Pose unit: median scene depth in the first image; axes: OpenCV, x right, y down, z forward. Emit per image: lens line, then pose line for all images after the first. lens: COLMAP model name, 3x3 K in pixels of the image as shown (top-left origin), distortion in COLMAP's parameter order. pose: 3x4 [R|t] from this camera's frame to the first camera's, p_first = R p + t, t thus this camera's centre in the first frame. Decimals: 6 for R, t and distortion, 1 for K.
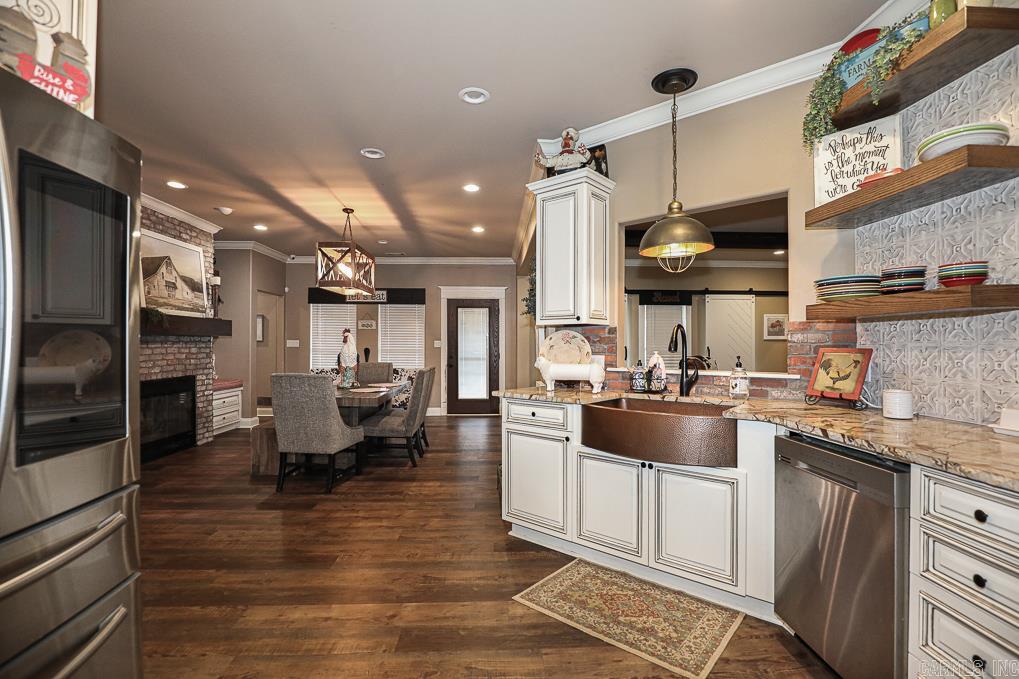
lens RADIAL K [[467.2, 0, 515.6], [0, 467.2, 341.8], [0, 0, 1]] dist [-0.037576, 0.009307]
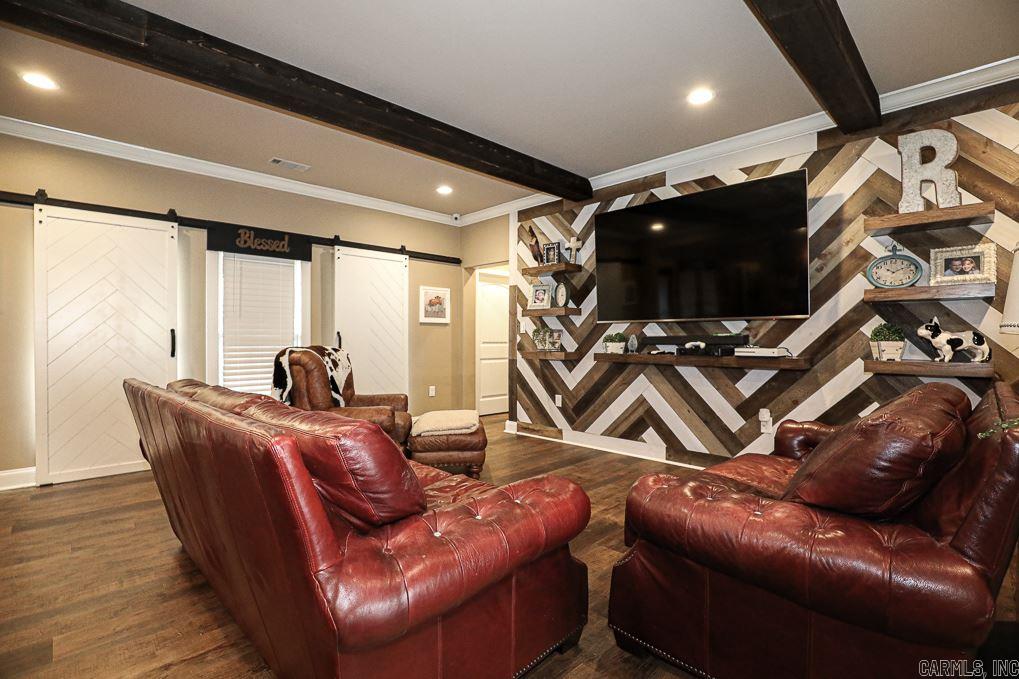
lens RADIAL K [[473.5, 0, 516.9], [0, 473.5, 327.3], [0, 0, 1]] dist [-0.032326, 0.000101]
pose [[0.741717, 0.016109, 0.670519, 0.282561], [-0.003529, 0.999791, -0.020117, 0.026116], [-0.670704, 0.012555, 0.741619, 0.623713]]
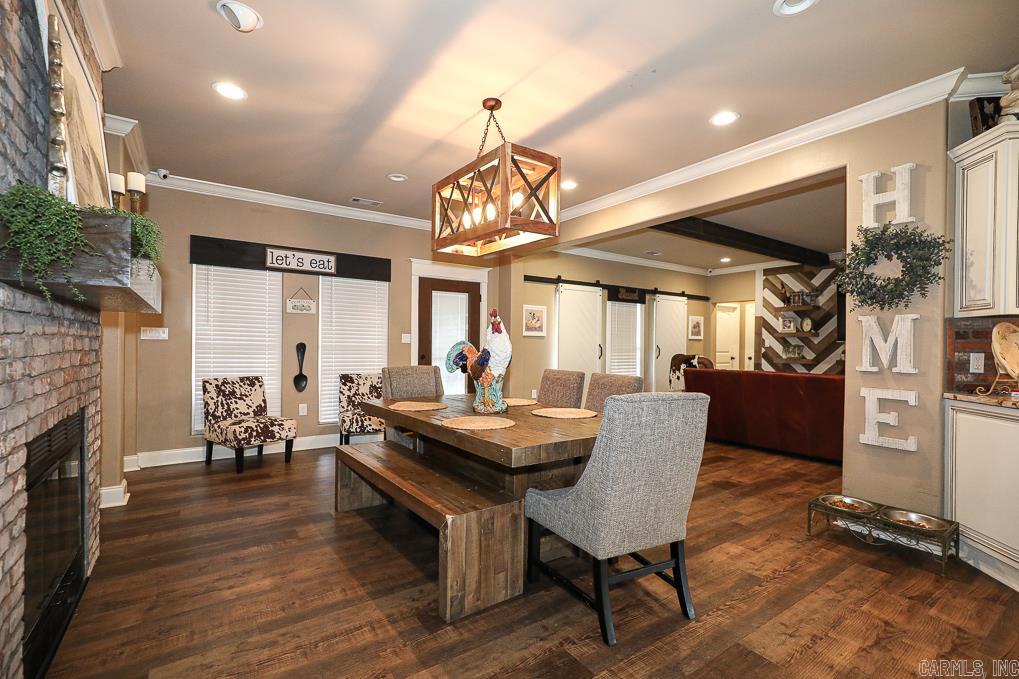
lens RADIAL K [[459.7, 0, 513.2], [0, 459.7, 344.6], [0, 0, 1]] dist [-0.000719, 0.000157]
pose [[0.847216, 0.008567, 0.531180, -0.640530], [-0.014146, 0.999879, 0.006437, 0.011554], [-0.531061, -0.012968, 0.847235, 0.495028]]
